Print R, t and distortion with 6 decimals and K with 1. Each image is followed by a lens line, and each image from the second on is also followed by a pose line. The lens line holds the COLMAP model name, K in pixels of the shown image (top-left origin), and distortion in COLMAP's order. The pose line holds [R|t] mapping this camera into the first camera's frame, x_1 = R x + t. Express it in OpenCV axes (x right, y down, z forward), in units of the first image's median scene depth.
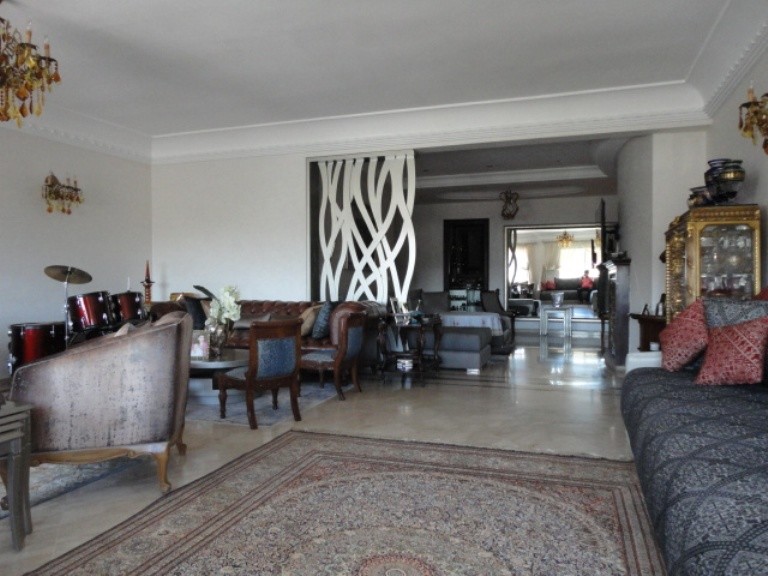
lens RADIAL K [[565.4, 0, 384.0], [0, 565.4, 288.0], [0, 0, 1]] dist [0.005916, -0.004067]
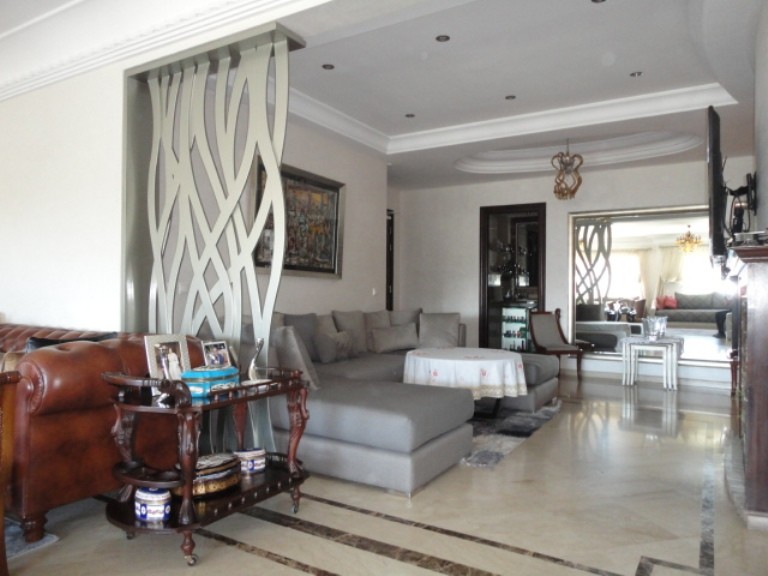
lens RADIAL K [[565.4, 0, 384.0], [0, 565.4, 288.0], [0, 0, 1]] dist [0.005916, -0.004067]
pose [[0.979364, 0.008801, -0.201911, 0.192245], [-0.013245, 0.999699, -0.020669, -0.008856], [0.201668, 0.022917, 0.979186, 0.447656]]
